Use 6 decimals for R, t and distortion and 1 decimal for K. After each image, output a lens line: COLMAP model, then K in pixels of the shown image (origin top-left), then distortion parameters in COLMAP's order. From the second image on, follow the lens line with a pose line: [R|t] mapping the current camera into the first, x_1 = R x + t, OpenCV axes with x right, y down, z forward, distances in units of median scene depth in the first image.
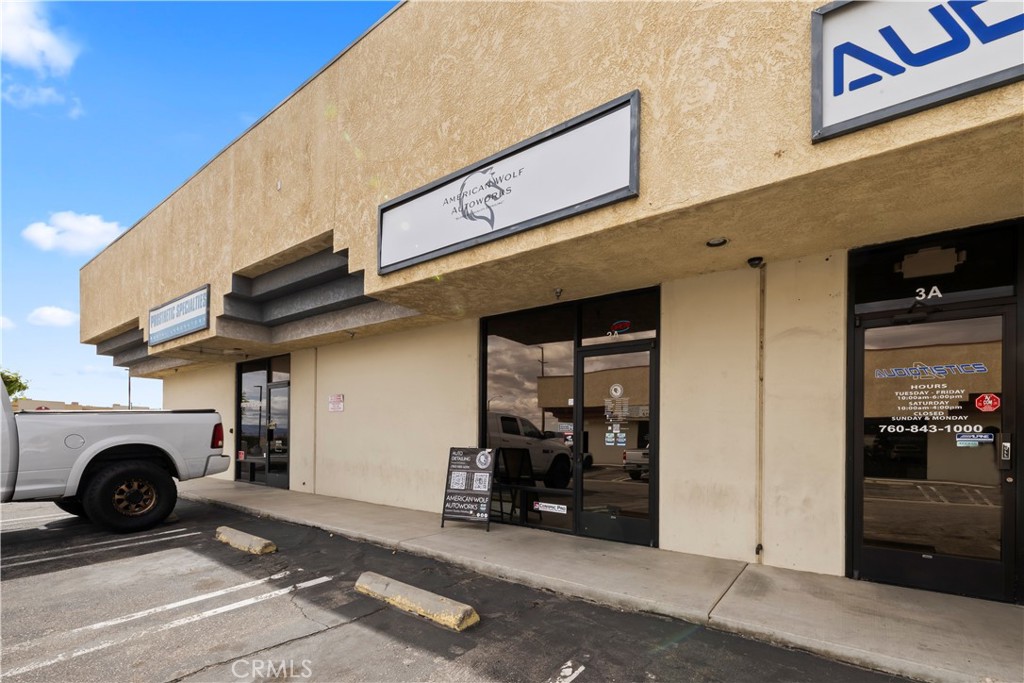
lens RADIAL K [[459.6, 0, 510.0], [0, 459.6, 437.7], [0, 0, 1]] dist [0.001760, 0.000278]
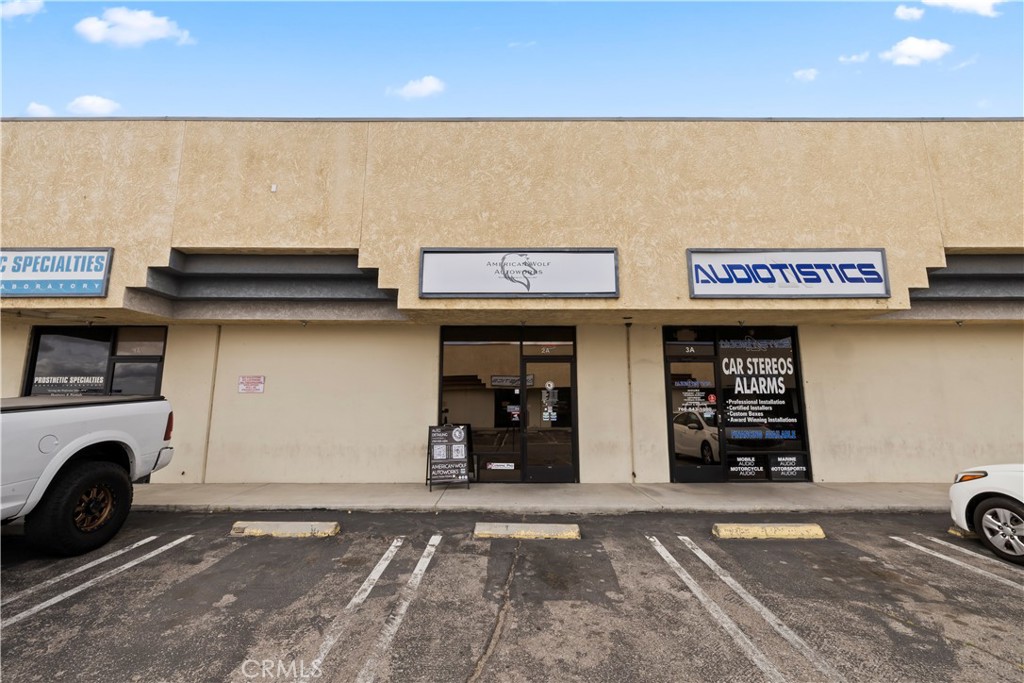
lens RADIAL K [[428.1, 0, 509.7], [0, 428.1, 339.8], [0, 0, 1]] dist [0.001627, 0.000125]
pose [[0.798017, 0.069071, 0.598664, -0.812492], [0.013528, 0.991106, -0.132382, -0.067035], [-0.602483, 0.113742, 0.789985, -0.117842]]
